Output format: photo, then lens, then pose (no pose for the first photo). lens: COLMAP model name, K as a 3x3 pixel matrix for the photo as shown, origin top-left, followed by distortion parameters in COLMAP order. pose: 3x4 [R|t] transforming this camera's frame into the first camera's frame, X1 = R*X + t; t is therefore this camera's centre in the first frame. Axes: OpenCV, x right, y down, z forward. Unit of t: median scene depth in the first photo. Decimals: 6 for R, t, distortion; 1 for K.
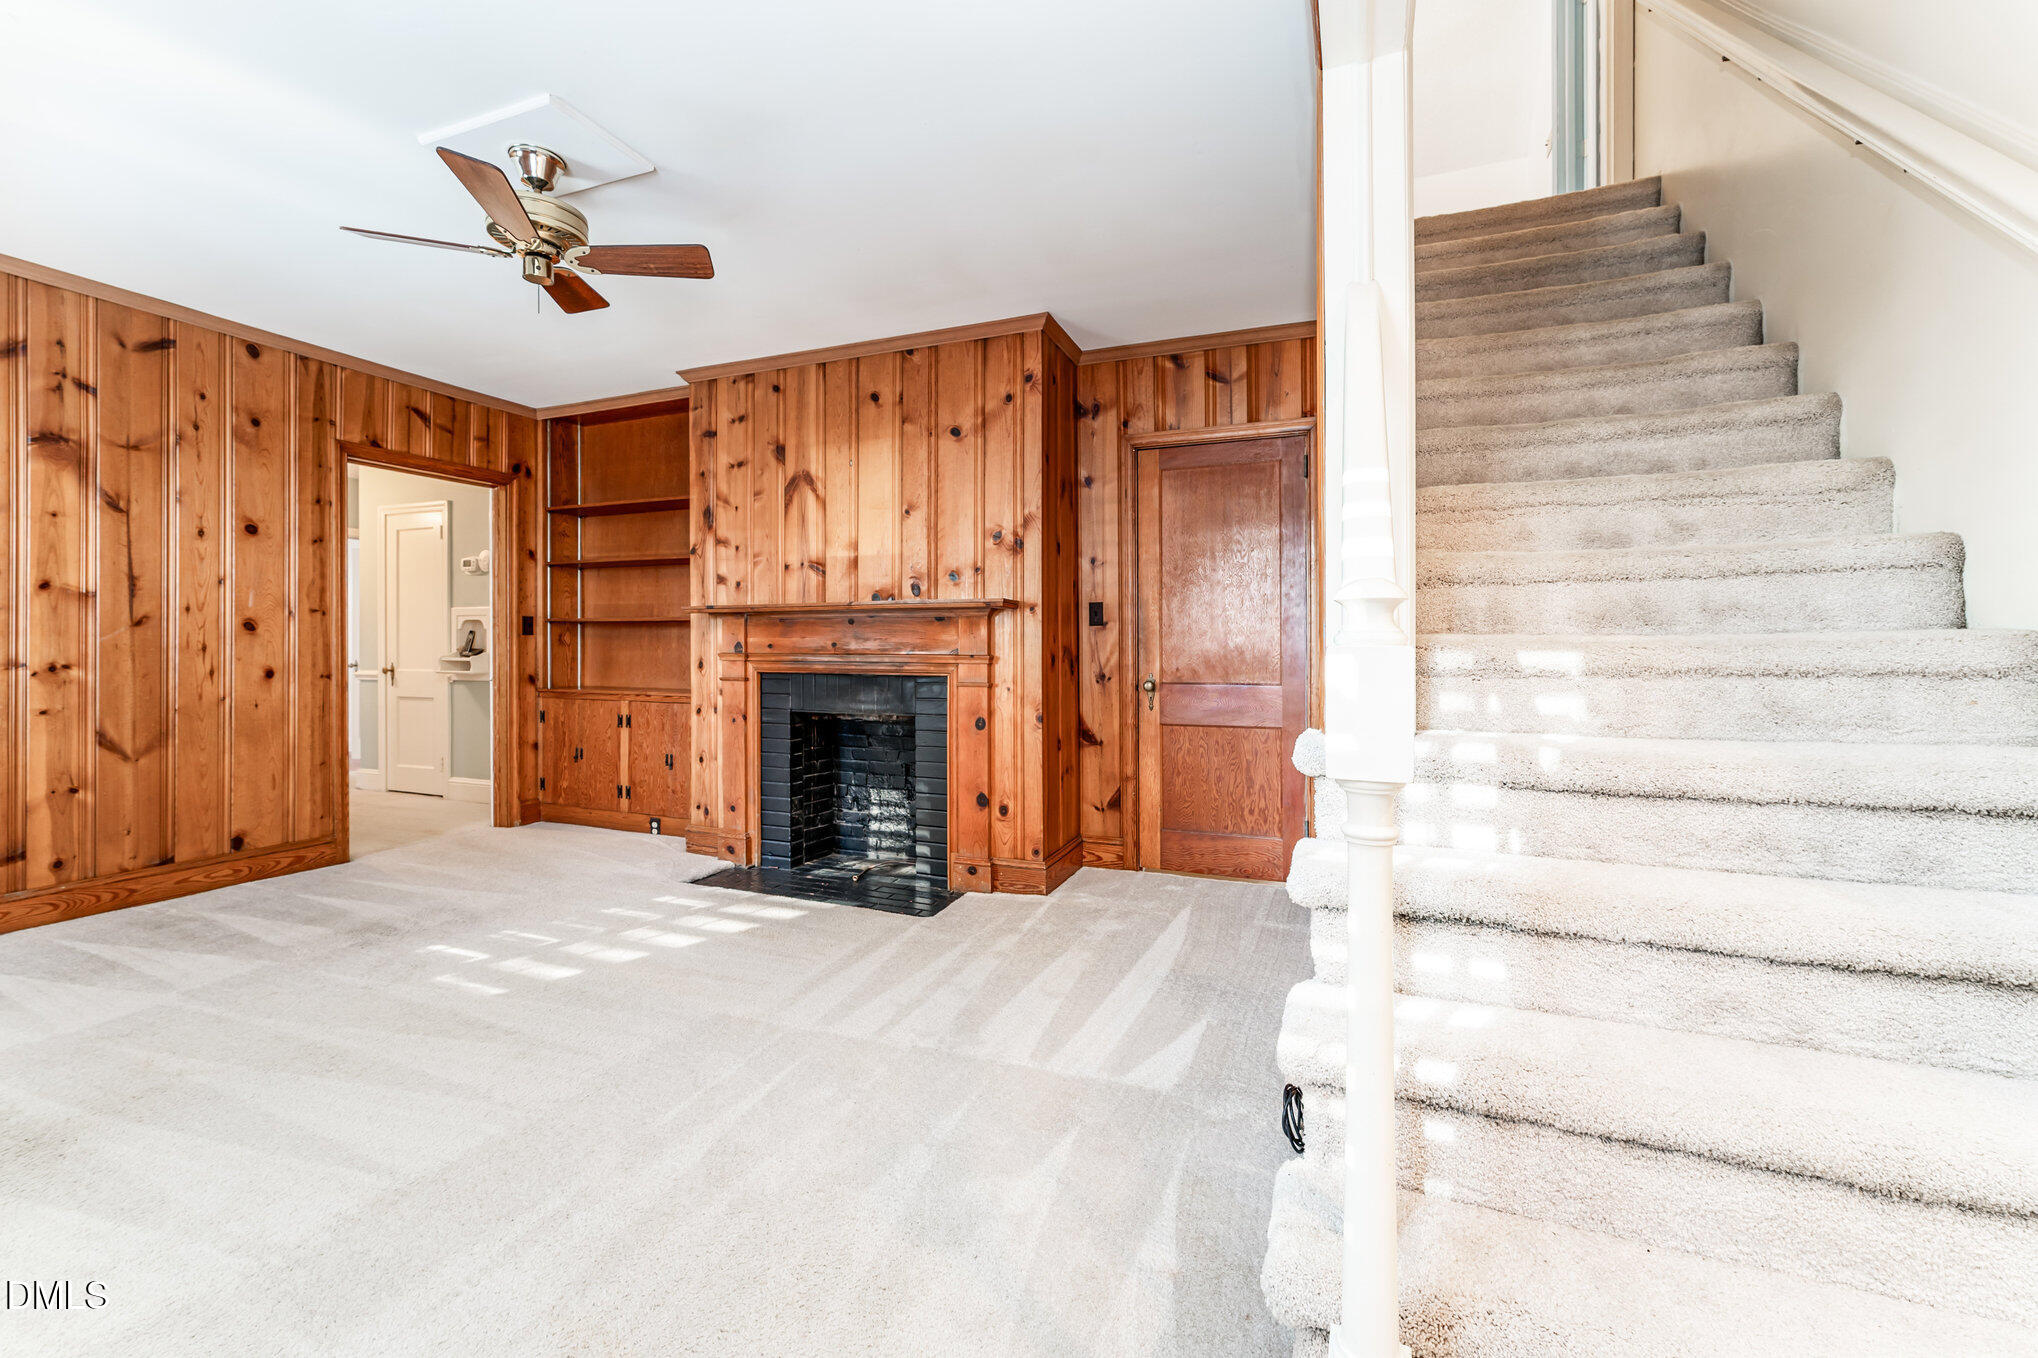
lens RADIAL K [[830.6, 0, 1024.3], [0, 830.6, 645.6], [0, 0, 1]] dist [-0.000273, -0.000040]
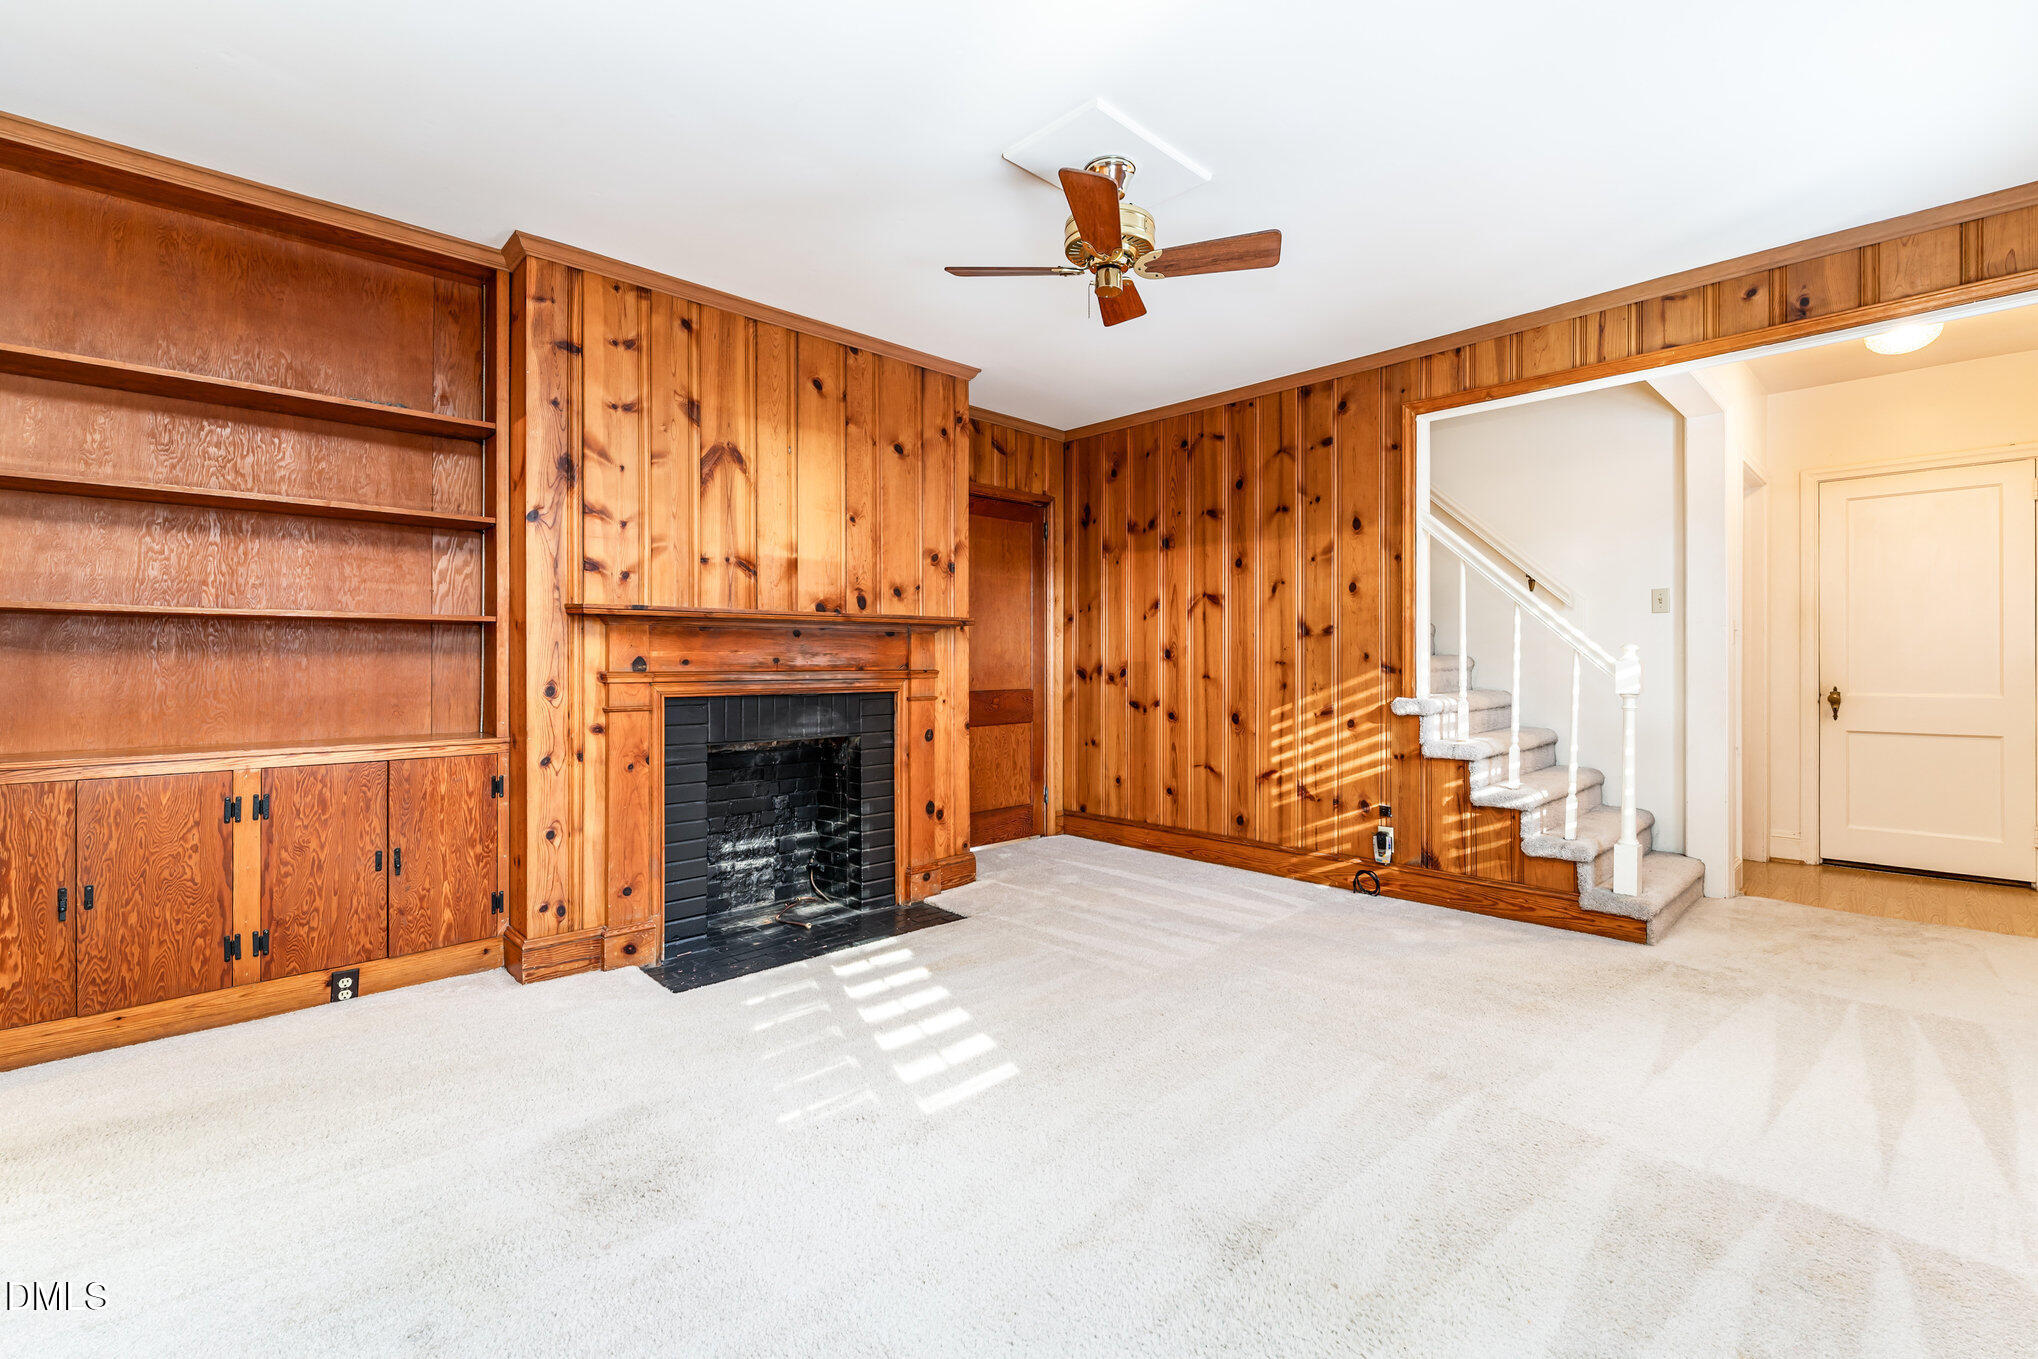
lens RADIAL K [[880.5, 0, 1019.2], [0, 880.5, 663.7], [0, 0, 1]] dist [-0.014846, -0.000119]
pose [[0.407263, -0.004177, 0.913301, -0.932372], [0.004523, 0.999987, 0.002556, 0.001212], [-0.913300, 0.003090, 0.407276, 0.403945]]
